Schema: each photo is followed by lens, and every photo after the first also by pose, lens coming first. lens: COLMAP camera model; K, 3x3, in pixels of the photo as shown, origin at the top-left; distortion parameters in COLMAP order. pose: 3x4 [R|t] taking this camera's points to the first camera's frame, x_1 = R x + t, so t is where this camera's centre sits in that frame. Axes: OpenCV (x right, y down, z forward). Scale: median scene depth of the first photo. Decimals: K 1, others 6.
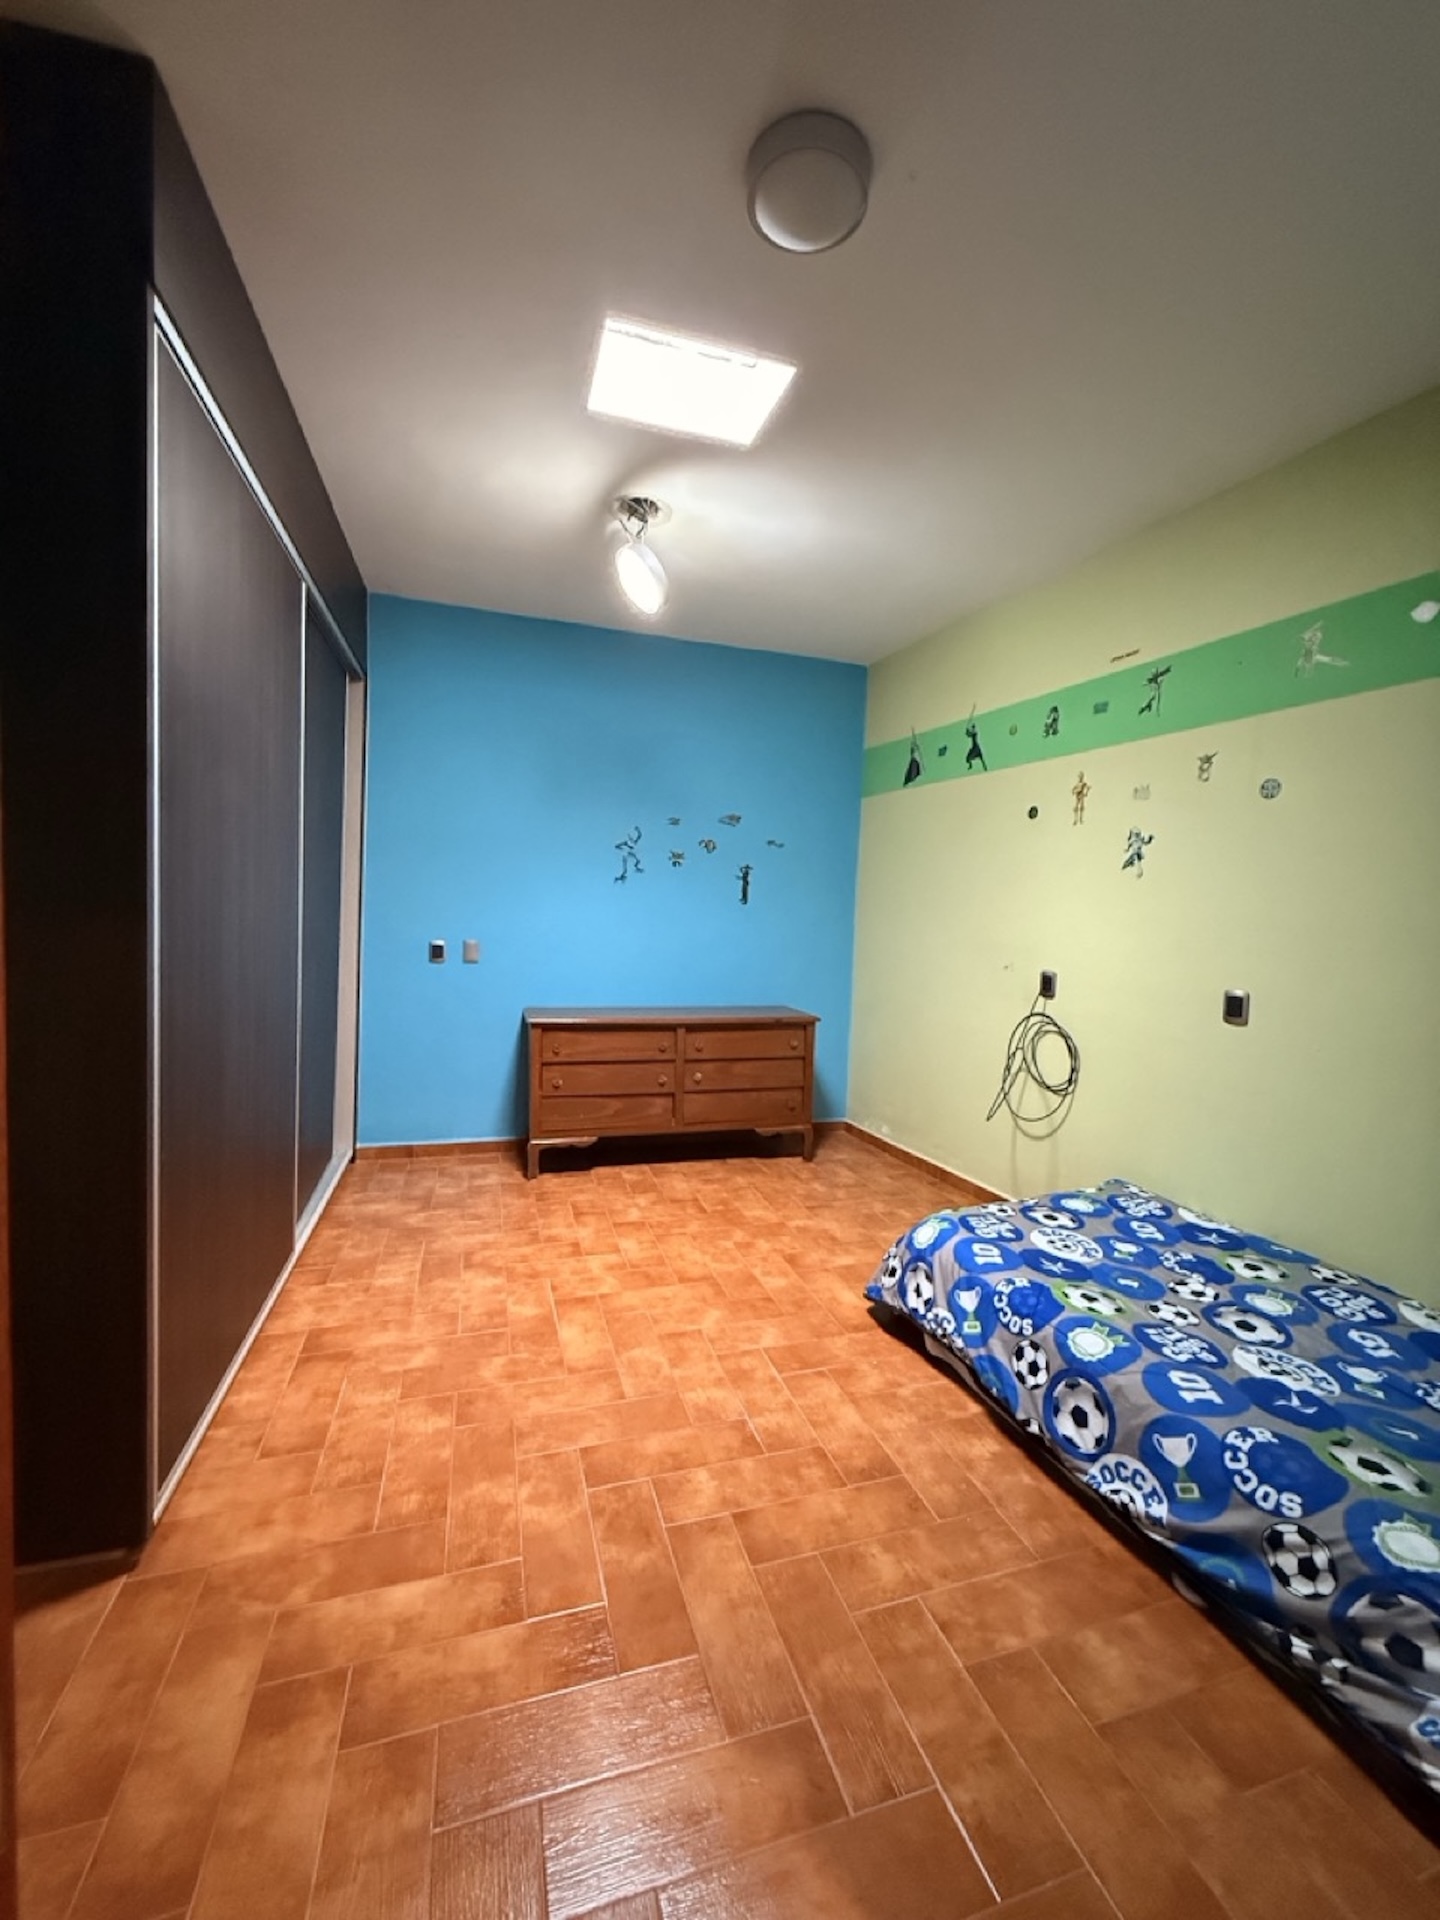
lens RADIAL K [[763.8, 0, 715.6], [0, 763.8, 959.1], [0, 0, 1]] dist [0.000310, 0.000198]
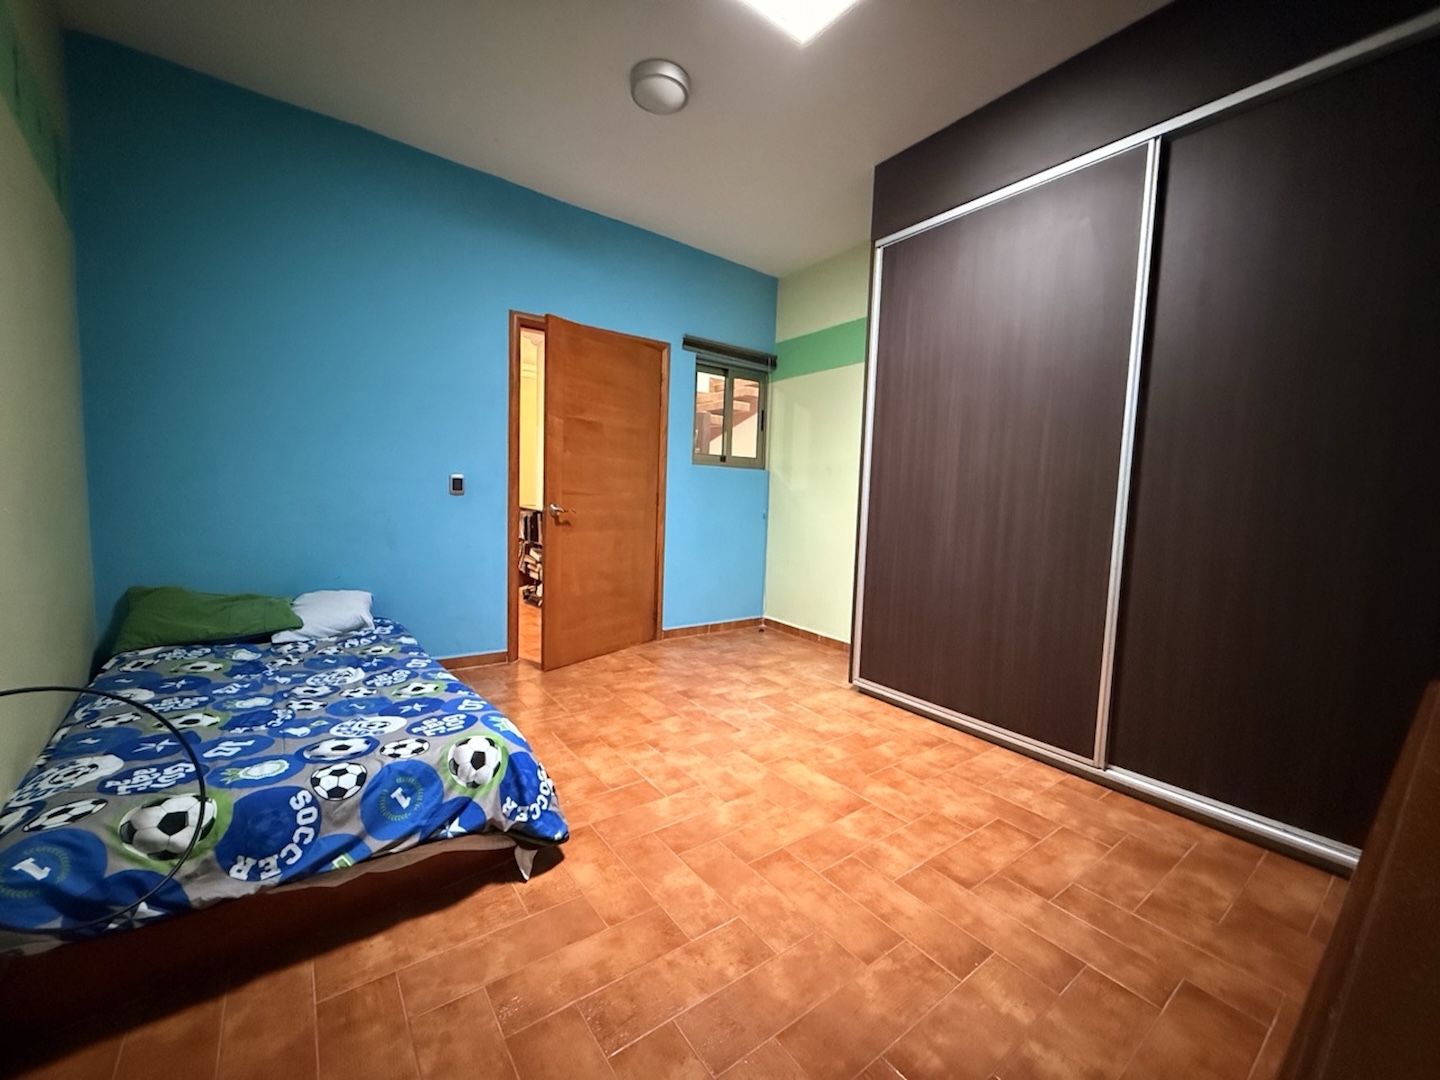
lens RADIAL K [[572.8, 0, 716.4], [0, 572.8, 542.5], [0, 0, 1]] dist [0.000310, 0.000198]
pose [[-0.940717, -0.040806, -0.336728, 0.307204], [-0.089386, 0.987470, 0.130051, 0.010006], [0.327202, 0.152440, -0.932577, 1.836069]]
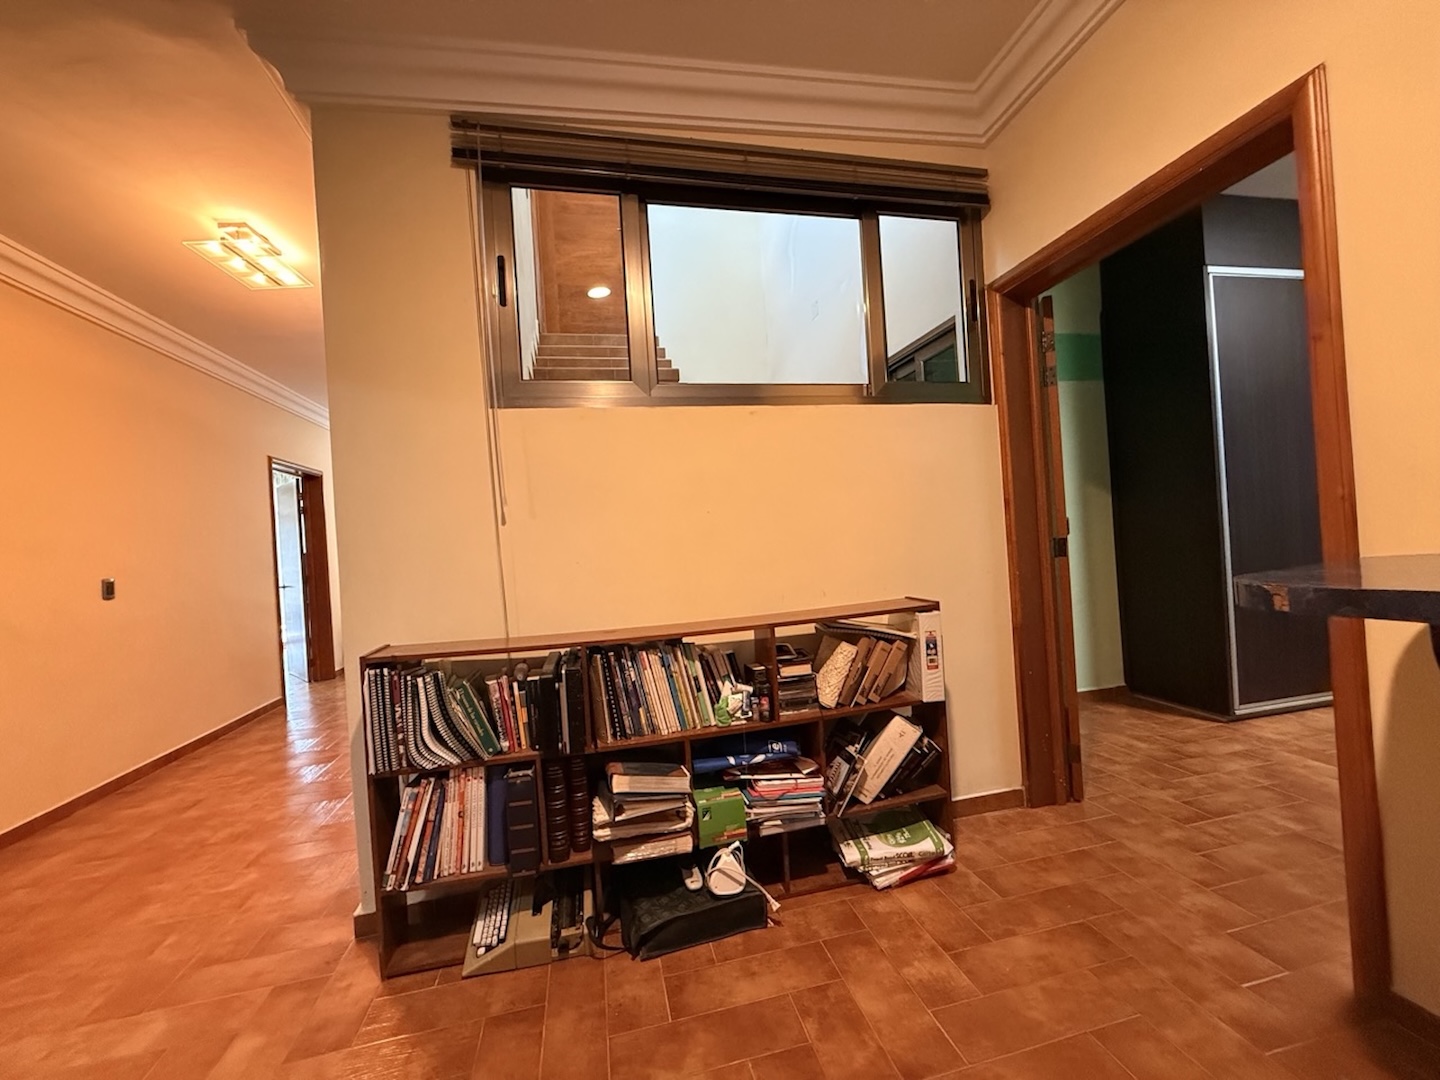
lens RADIAL K [[572.8, 0, 717.3], [0, 572.8, 543.1], [0, 0, 1]] dist [0.000310, 0.000198]
pose [[-0.082334, -0.031086, -0.996120, 0.946162], [0.002502, 0.999504, -0.031398, 0.144813], [0.996602, -0.005078, -0.082215, -0.415325]]
